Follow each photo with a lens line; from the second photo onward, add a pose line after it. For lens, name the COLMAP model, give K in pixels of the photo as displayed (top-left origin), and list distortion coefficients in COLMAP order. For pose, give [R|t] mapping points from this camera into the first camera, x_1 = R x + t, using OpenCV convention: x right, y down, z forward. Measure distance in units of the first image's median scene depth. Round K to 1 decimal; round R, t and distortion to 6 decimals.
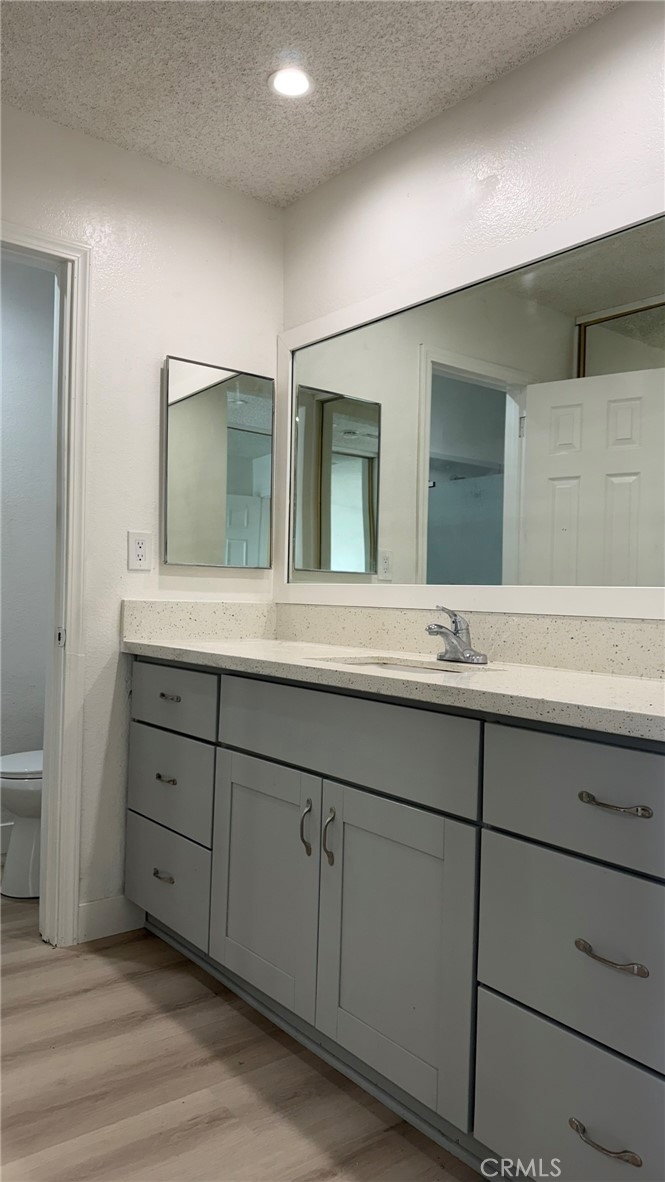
lens RADIAL K [[847.3, 0, 328.1], [0, 847.3, 595.1], [0, 0, 1]] dist [0.003275, -0.007896]
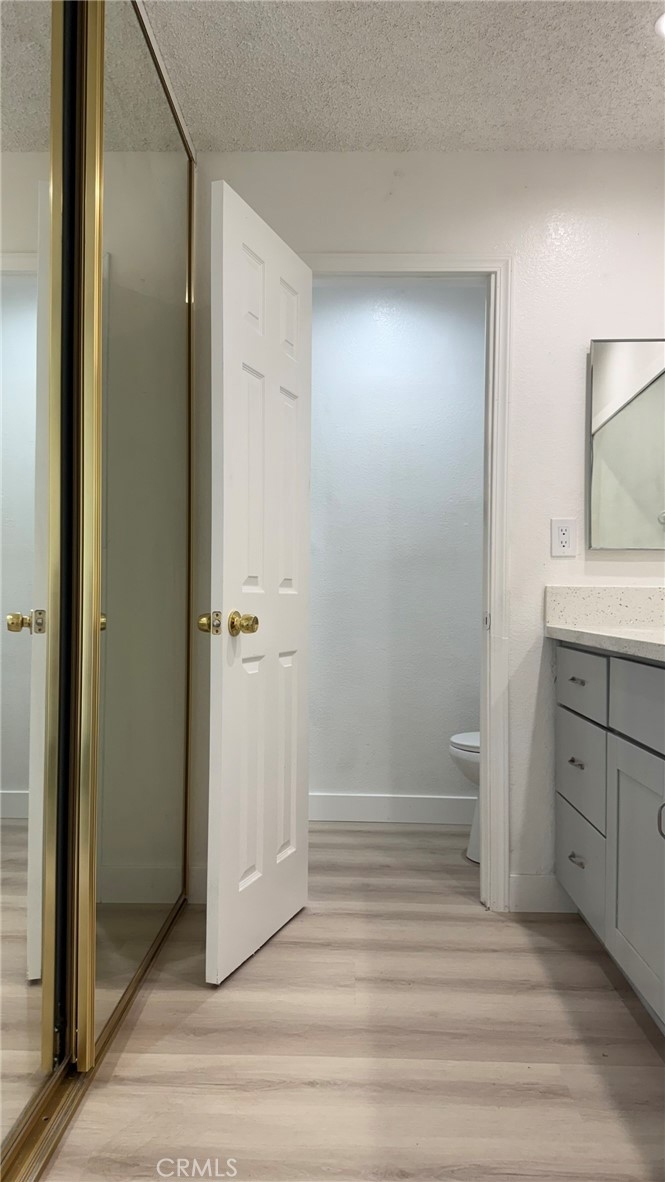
lens RADIAL K [[847.3, 0, 328.1], [0, 847.3, 595.1], [0, 0, 1]] dist [0.003275, -0.007896]
pose [[0.764781, -0.018059, -0.644038, 0.222309], [0.009540, 0.999815, -0.016707, 0.031837], [0.644220, 0.006633, 0.764811, 0.042837]]
